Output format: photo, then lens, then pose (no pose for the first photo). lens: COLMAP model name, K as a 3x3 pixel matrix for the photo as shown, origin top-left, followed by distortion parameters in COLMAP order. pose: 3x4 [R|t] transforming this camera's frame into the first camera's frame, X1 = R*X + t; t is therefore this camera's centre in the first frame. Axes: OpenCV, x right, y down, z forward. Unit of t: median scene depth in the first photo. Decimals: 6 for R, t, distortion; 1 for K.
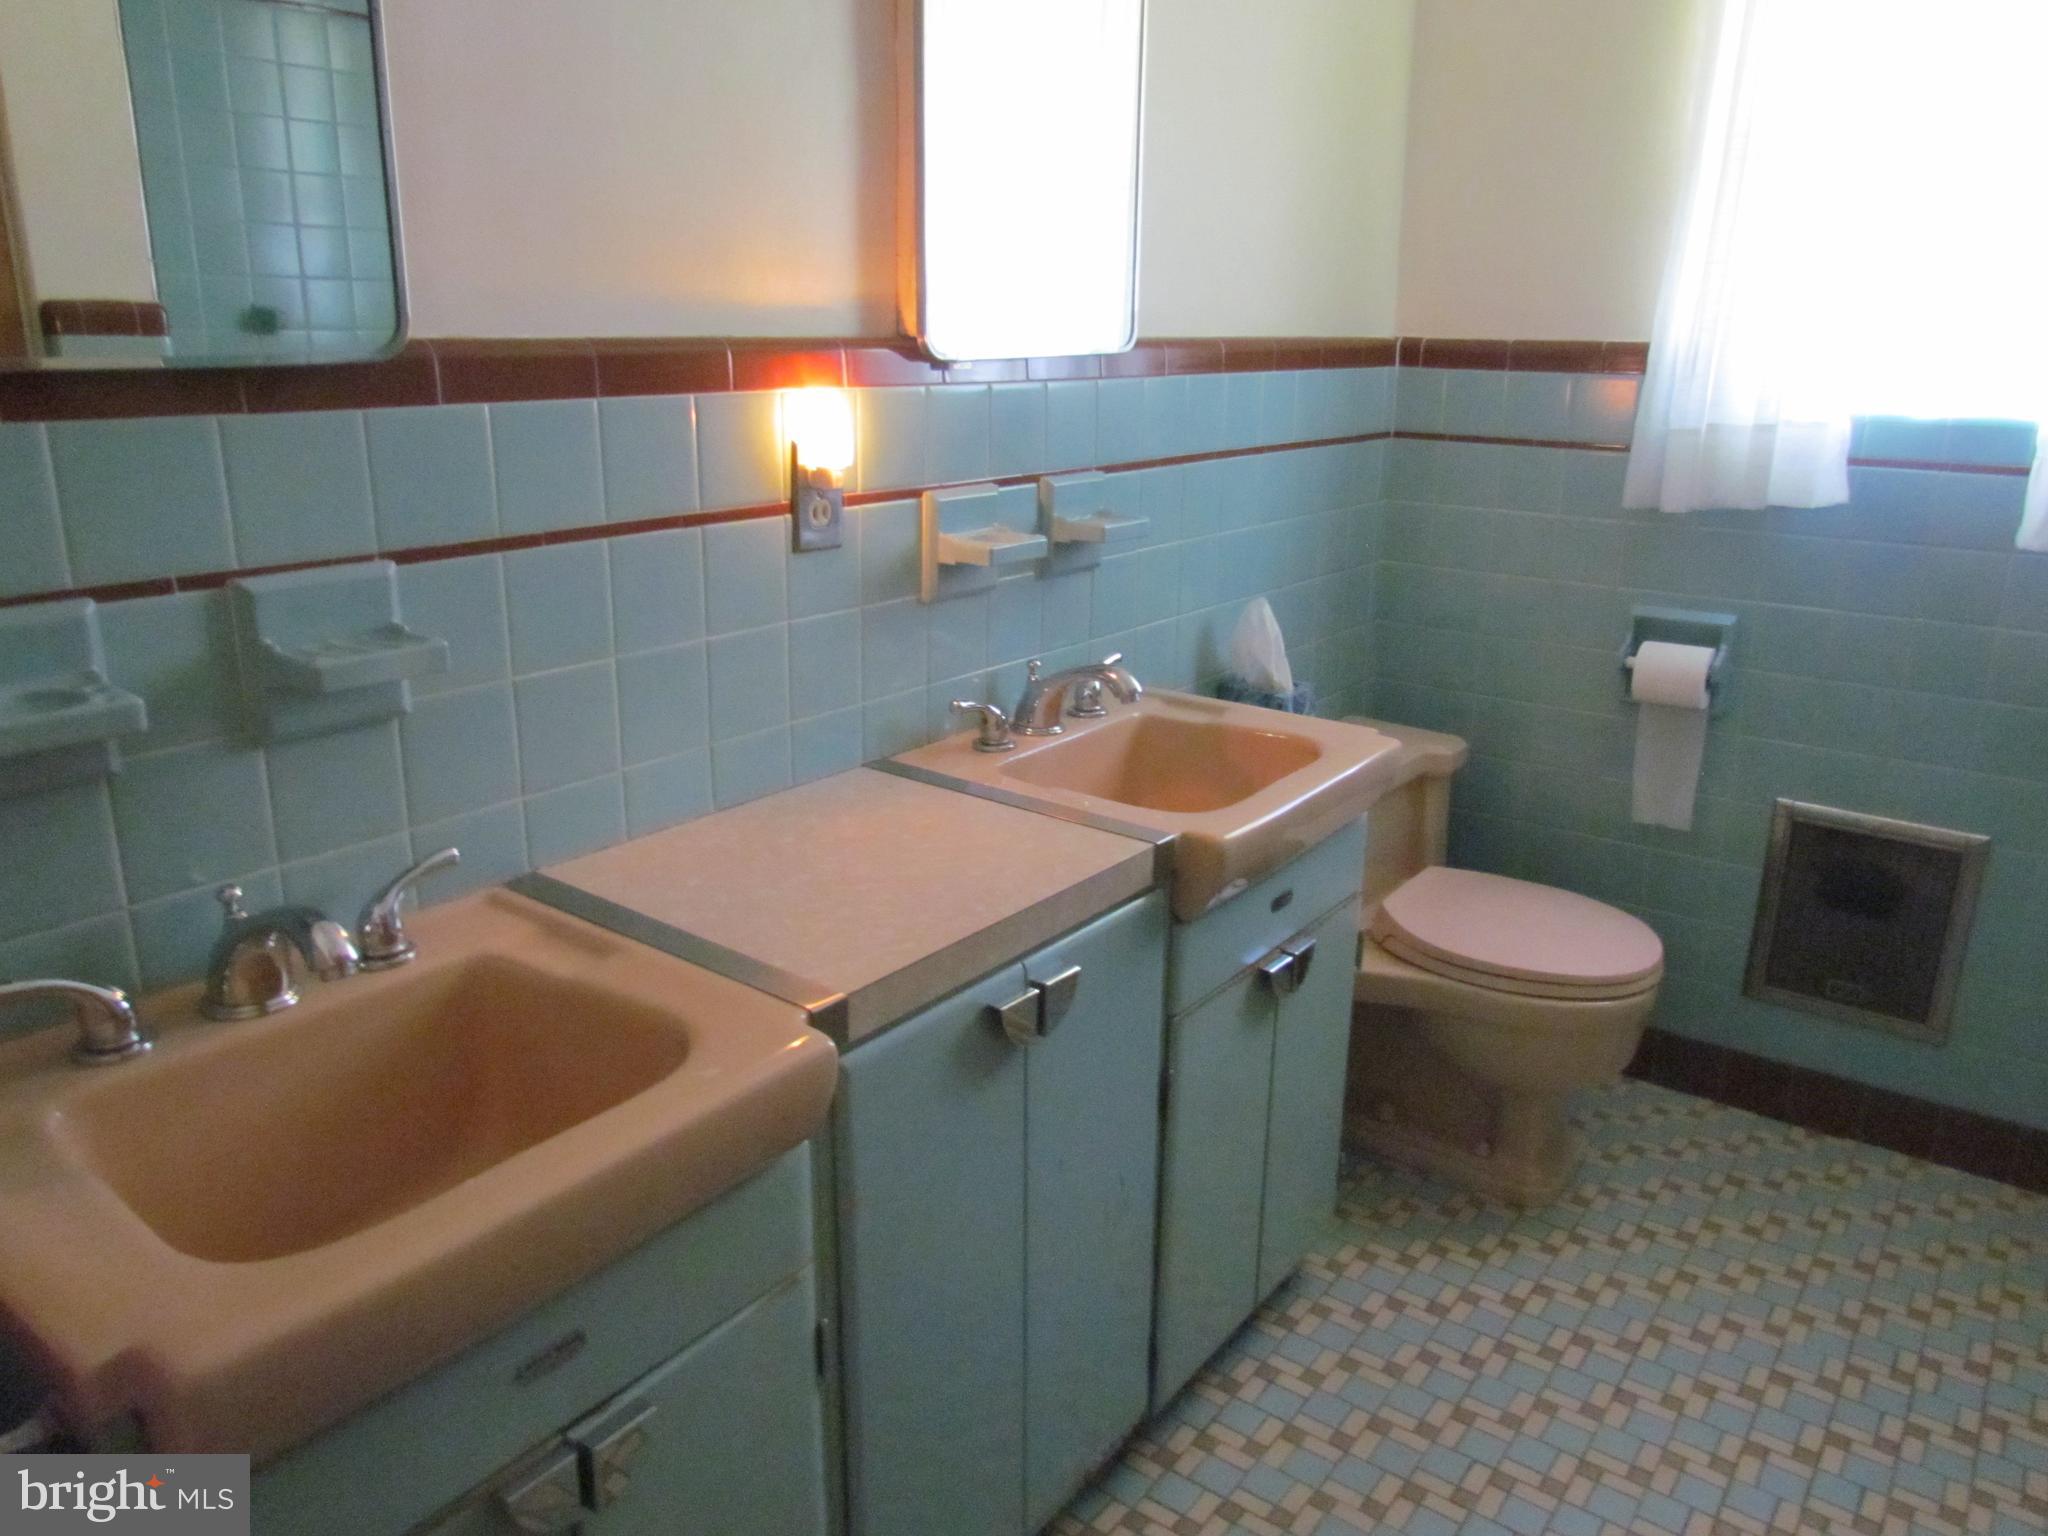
lens RADIAL K [[1462.0, 0, 1025.1], [0, 1462.0, 760.8], [0, 0, 1]] dist [-0.030781, 0.012566]
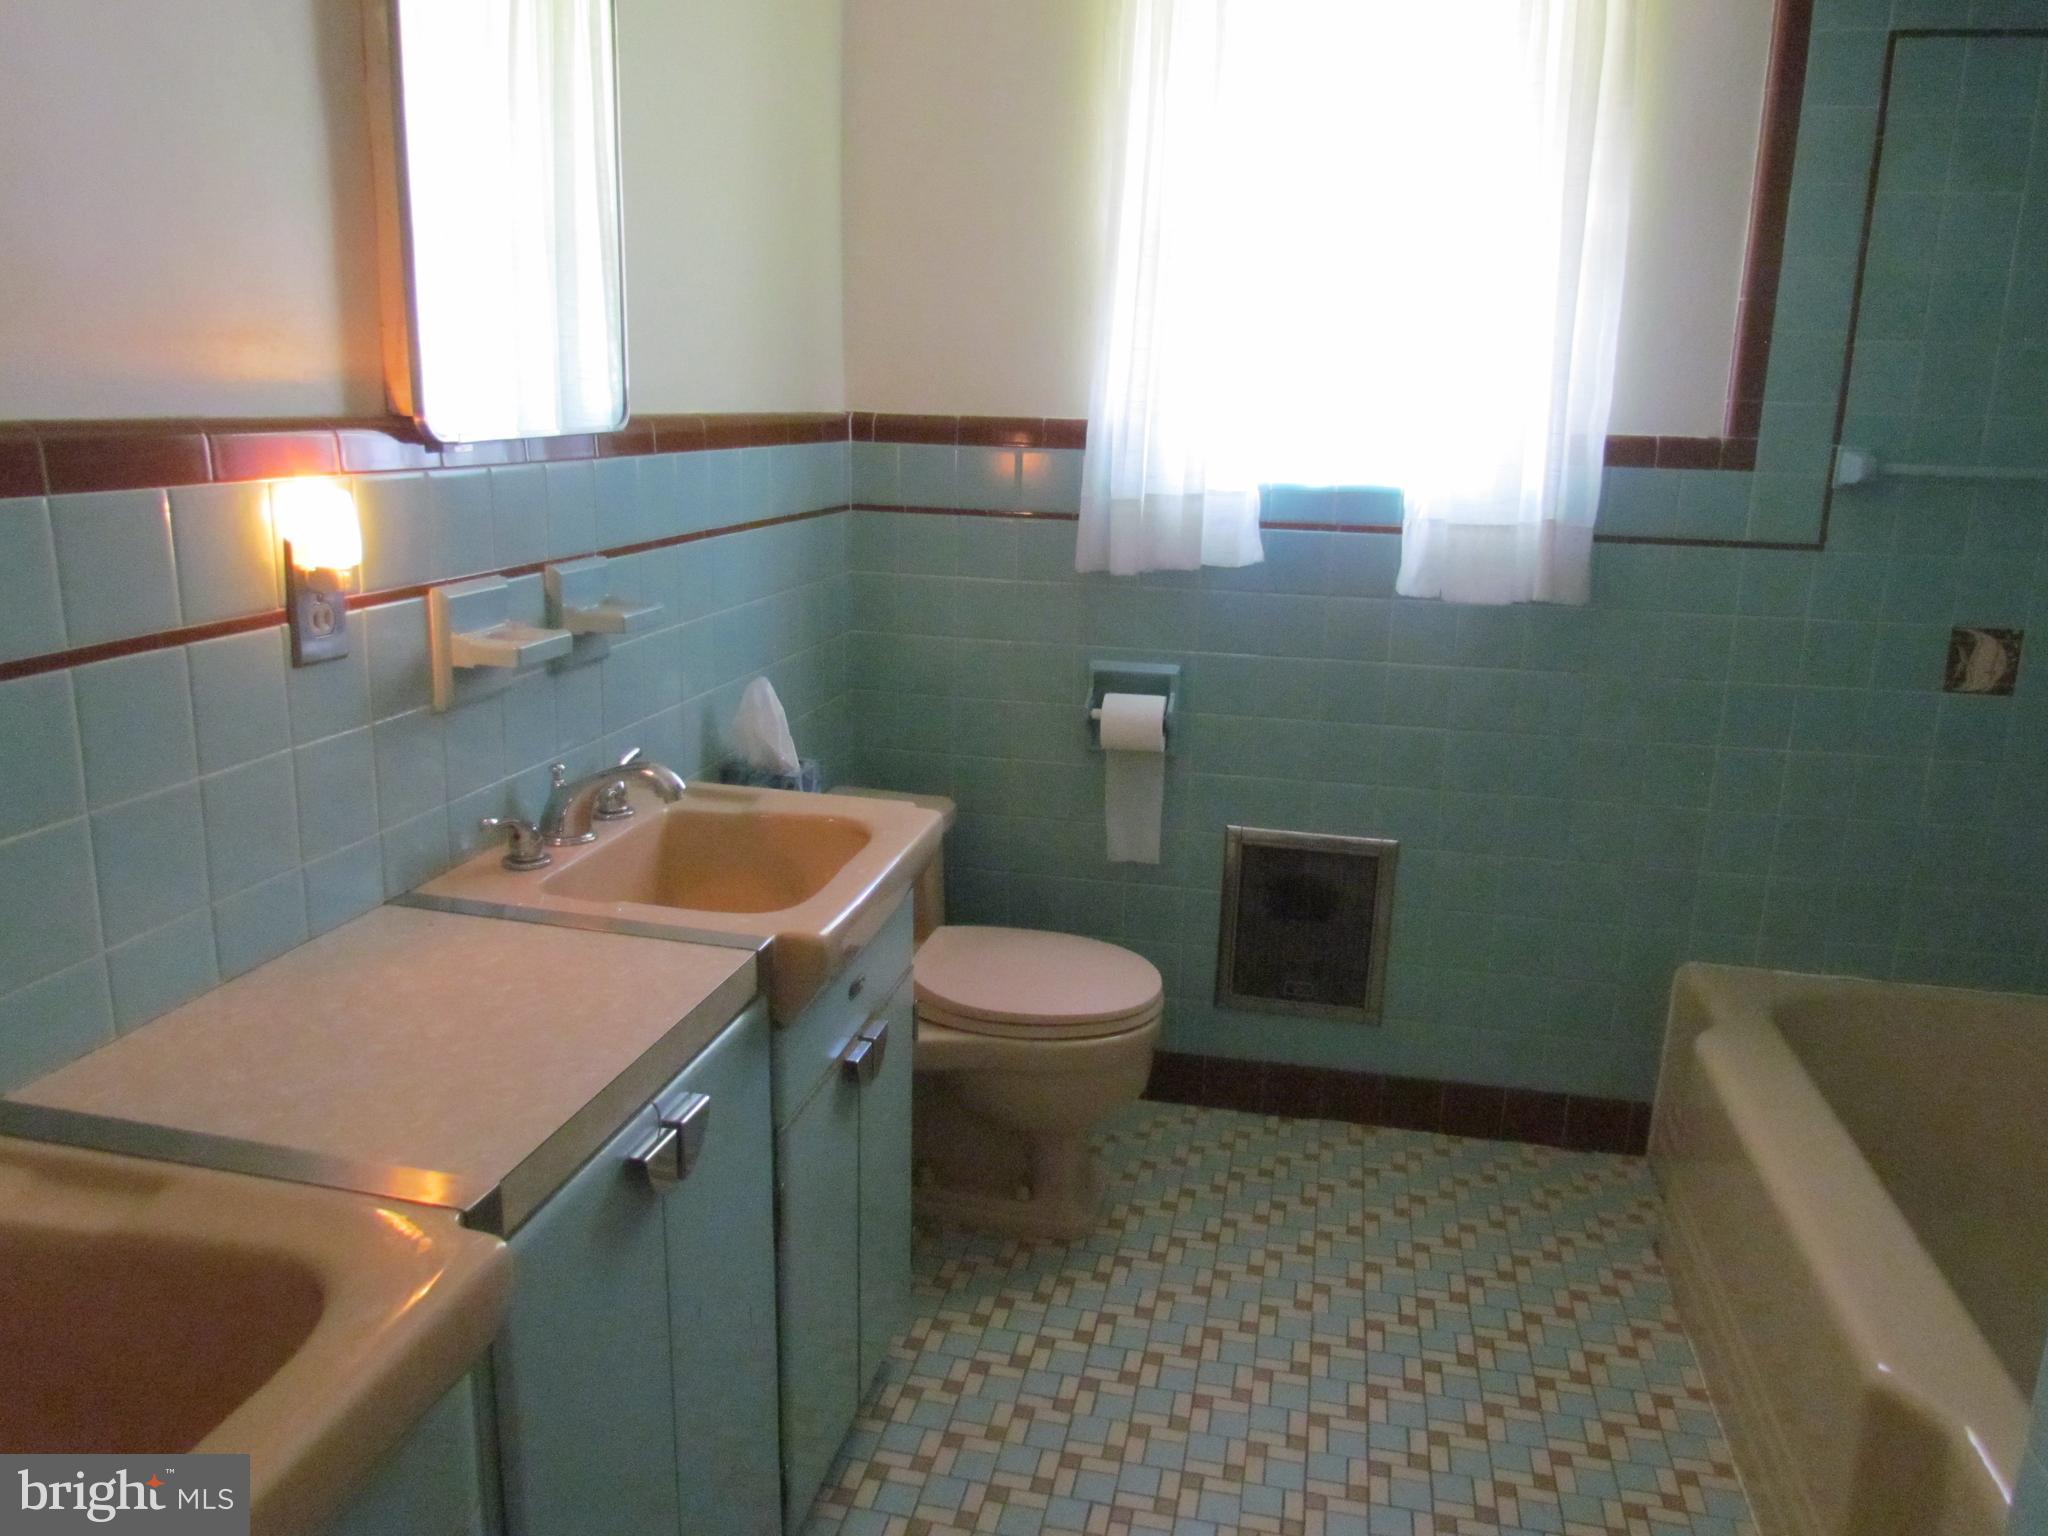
lens RADIAL K [[1462.0, 0, 1030.4], [0, 1462.0, 764.4], [0, 0, 1]] dist [-0.030781, 0.012566]
pose [[0.908981, -0.086574, 0.407747, -0.093936], [0.102428, 0.994592, -0.017166, -0.021875], [-0.404056, 0.057369, 0.912934, 0.043688]]
